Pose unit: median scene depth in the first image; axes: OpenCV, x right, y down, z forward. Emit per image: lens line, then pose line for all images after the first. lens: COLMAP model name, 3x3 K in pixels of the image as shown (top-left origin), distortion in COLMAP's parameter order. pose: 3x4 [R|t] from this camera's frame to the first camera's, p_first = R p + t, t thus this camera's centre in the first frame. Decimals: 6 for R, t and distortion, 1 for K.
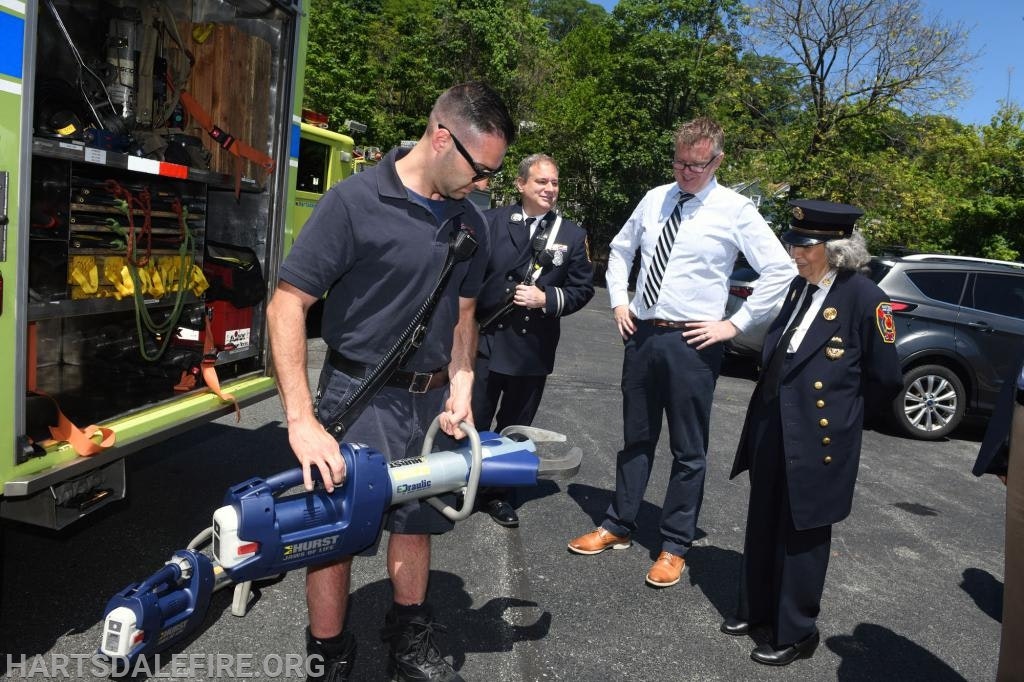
lens RADIAL K [[765.0, 0, 514.9], [0, 765.0, 370.2], [0, 0, 1]] dist [-0.059911, 0.005122]
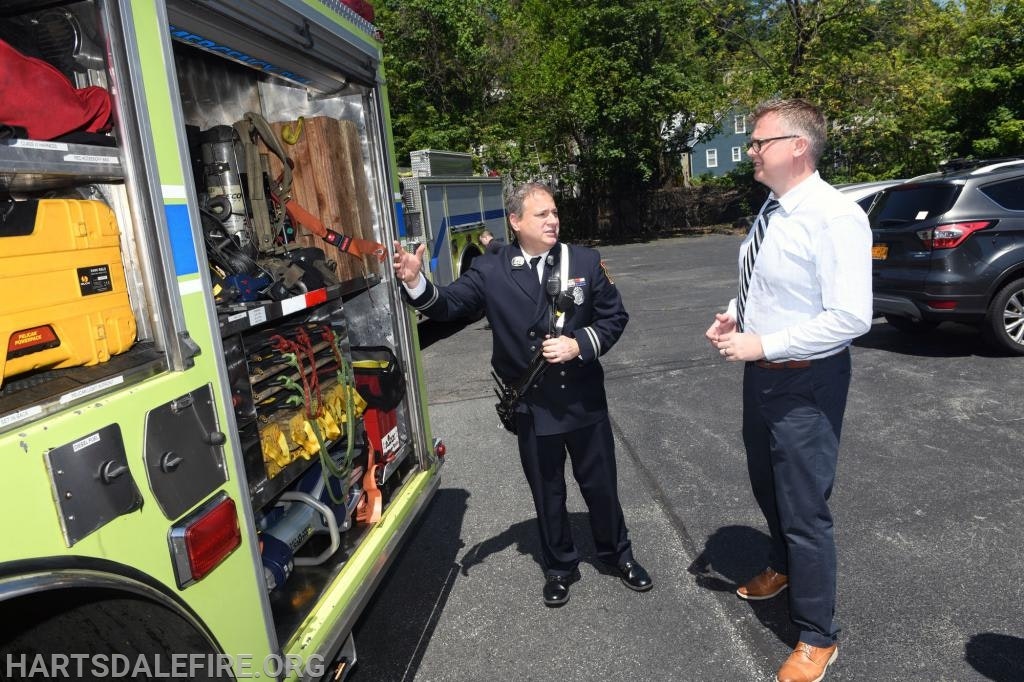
lens RADIAL K [[765.0, 0, 514.9], [0, 765.0, 370.2], [0, 0, 1]] dist [-0.059911, 0.005122]
pose [[0.977247, -0.211264, -0.018875, -0.088737], [0.211894, 0.976374, 0.042372, -0.067583], [0.009477, -0.045407, 0.998924, 0.033079]]
